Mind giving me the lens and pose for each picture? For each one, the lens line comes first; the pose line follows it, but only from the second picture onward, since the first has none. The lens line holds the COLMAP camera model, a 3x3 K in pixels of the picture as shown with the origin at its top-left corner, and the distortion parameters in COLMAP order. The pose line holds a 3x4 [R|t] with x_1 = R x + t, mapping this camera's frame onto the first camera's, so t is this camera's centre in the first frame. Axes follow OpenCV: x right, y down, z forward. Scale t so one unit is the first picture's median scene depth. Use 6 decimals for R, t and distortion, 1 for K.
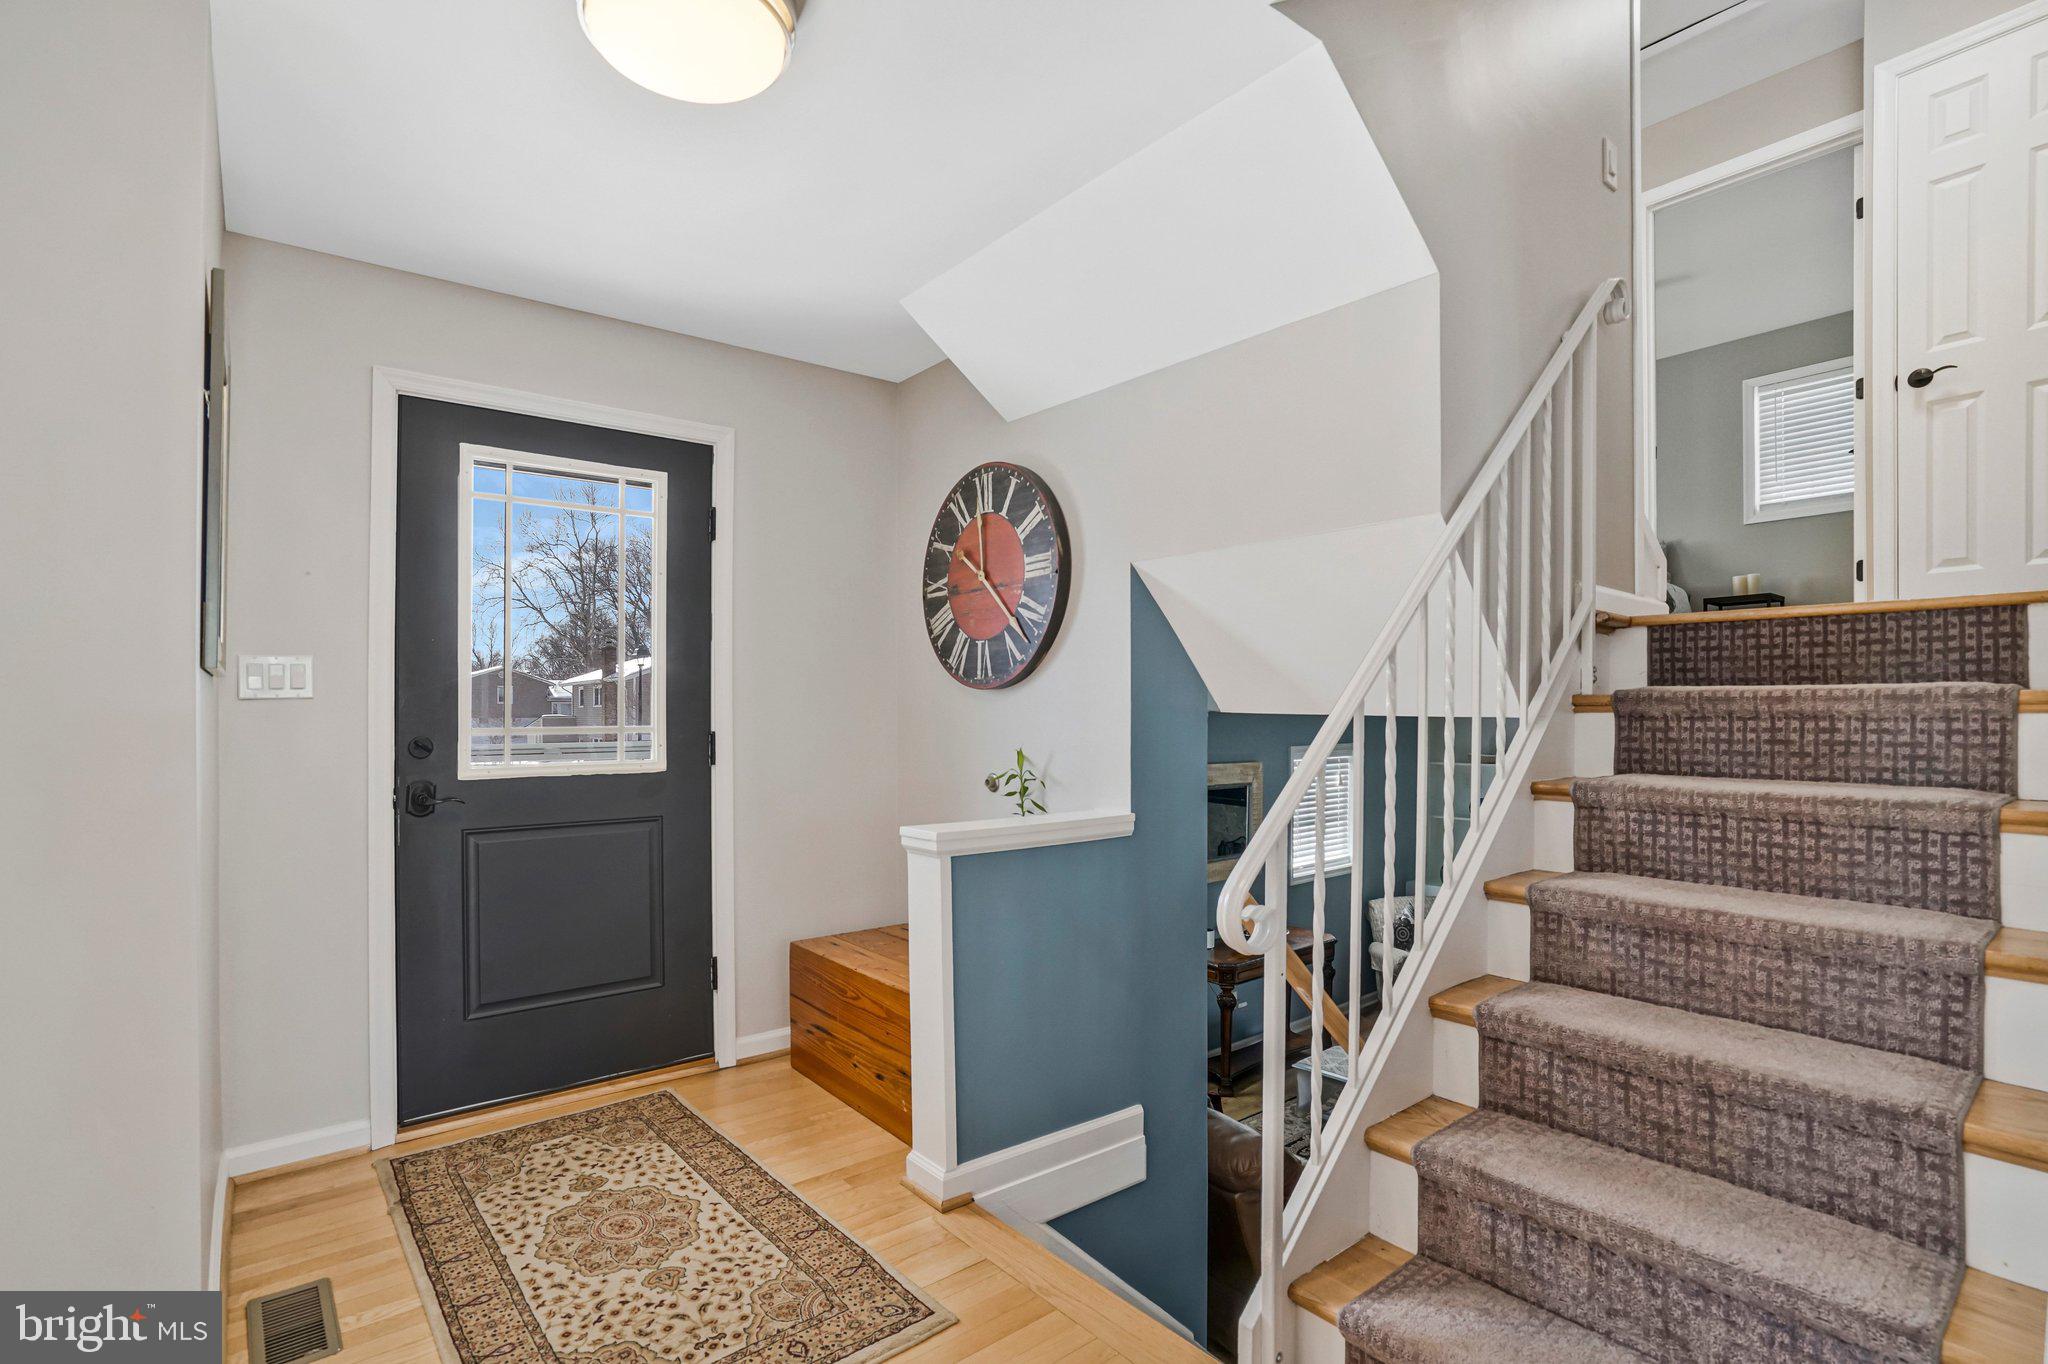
lens RADIAL K [[950.8, 0, 1010.2], [0, 950.8, 676.9], [0, 0, 1]] dist [-0.038881, -0.000088]
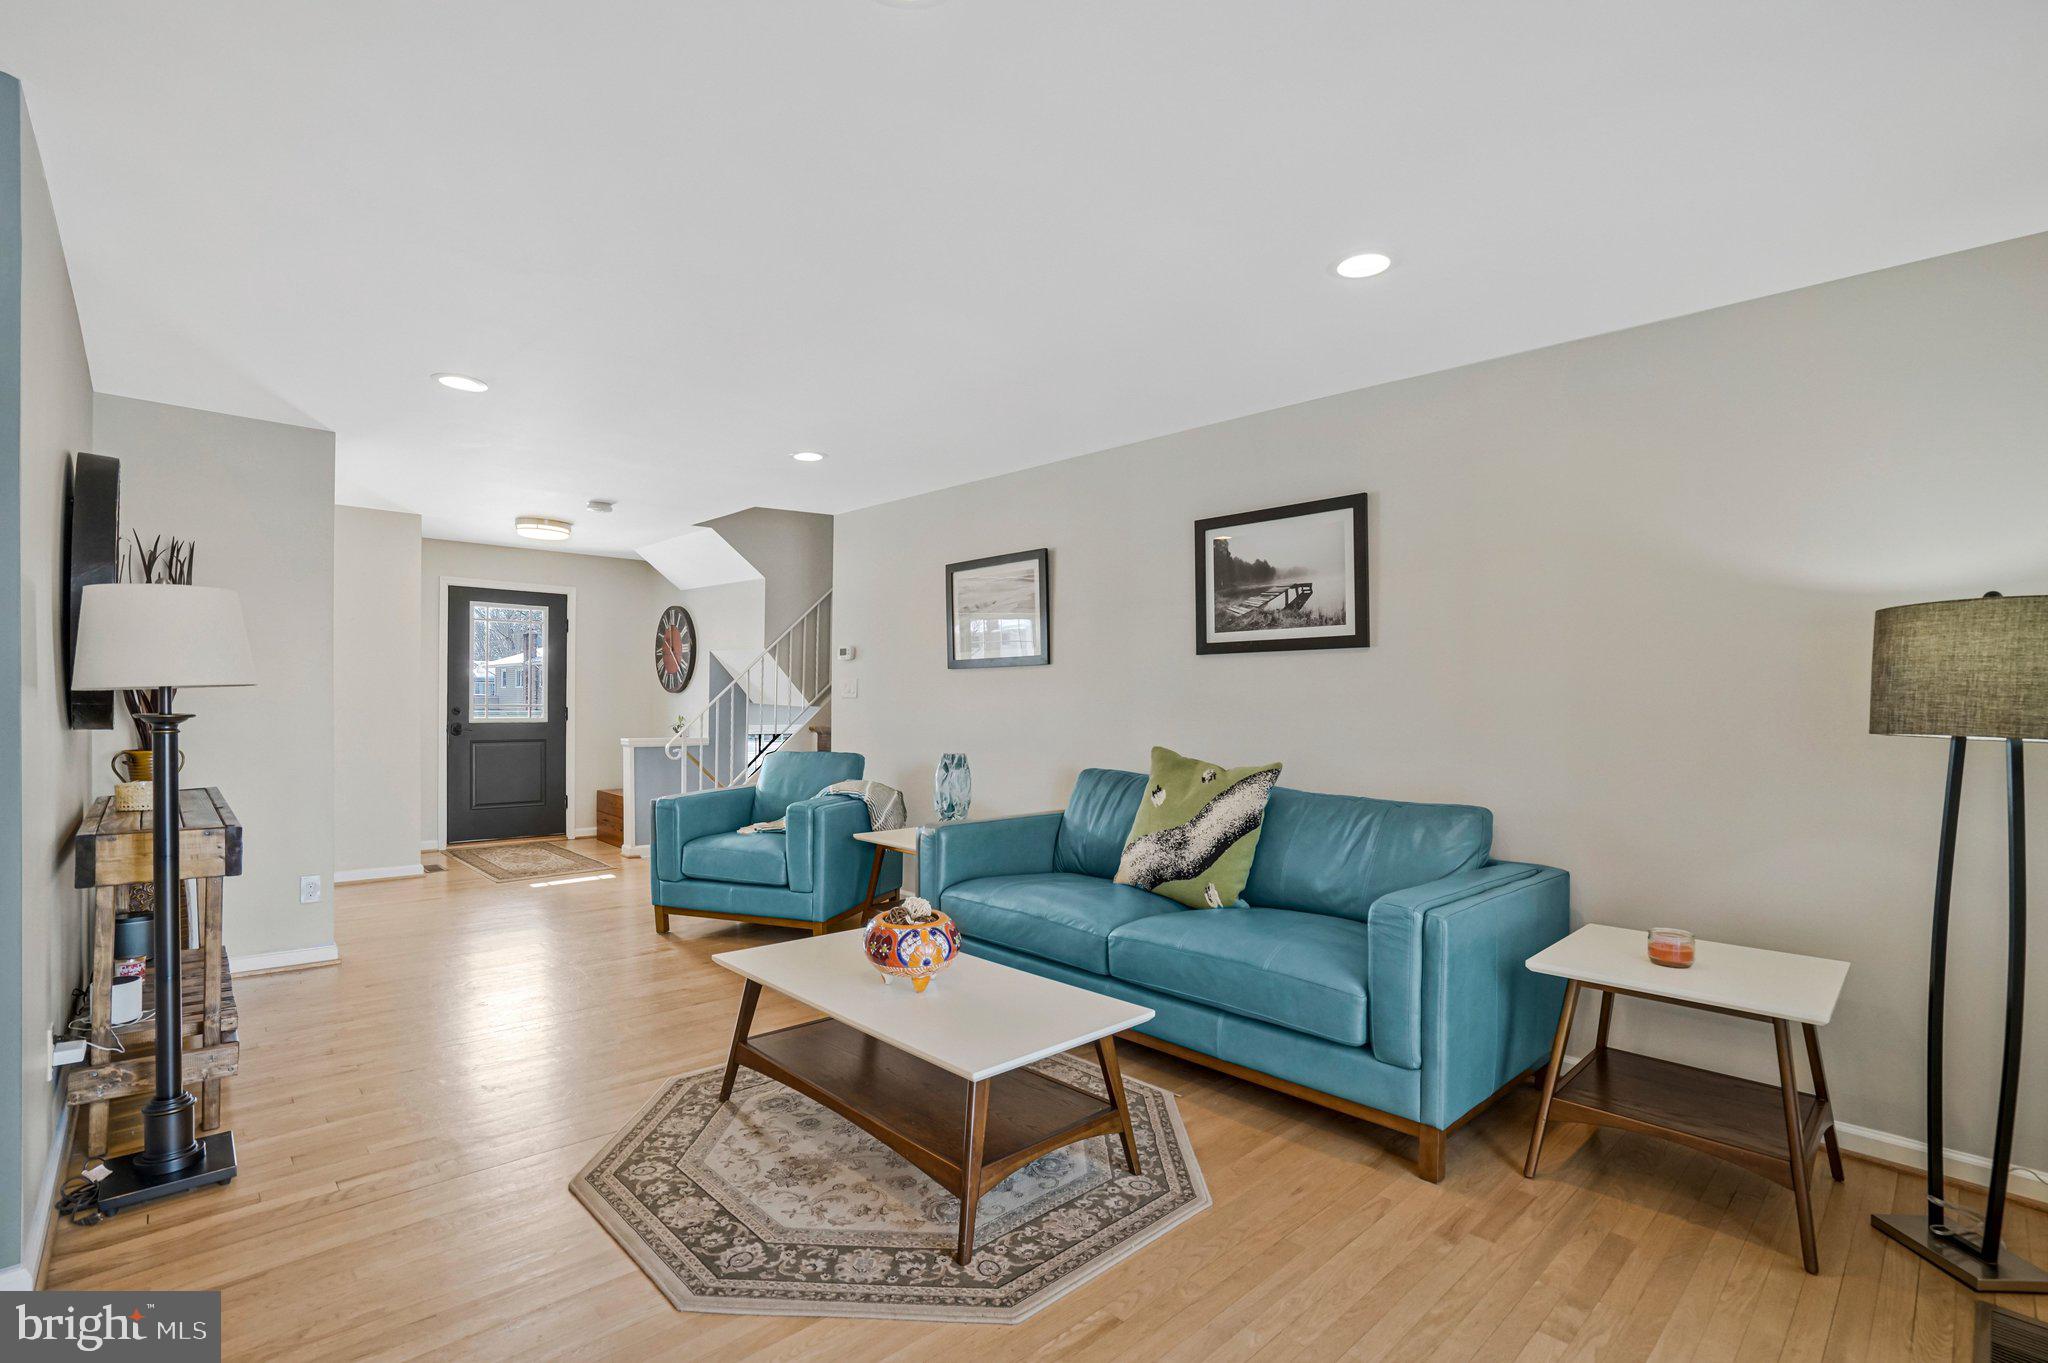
lens RADIAL K [[969.4, 0, 1017.6], [0, 969.4, 693.7], [0, 0, 1]] dist [-0.051613, 0.000204]
pose [[0.997435, 0.018169, 0.069231, 0.735364], [-0.020385, 0.999297, 0.031448, -0.086496], [-0.068611, -0.032778, 0.997105, -1.694273]]
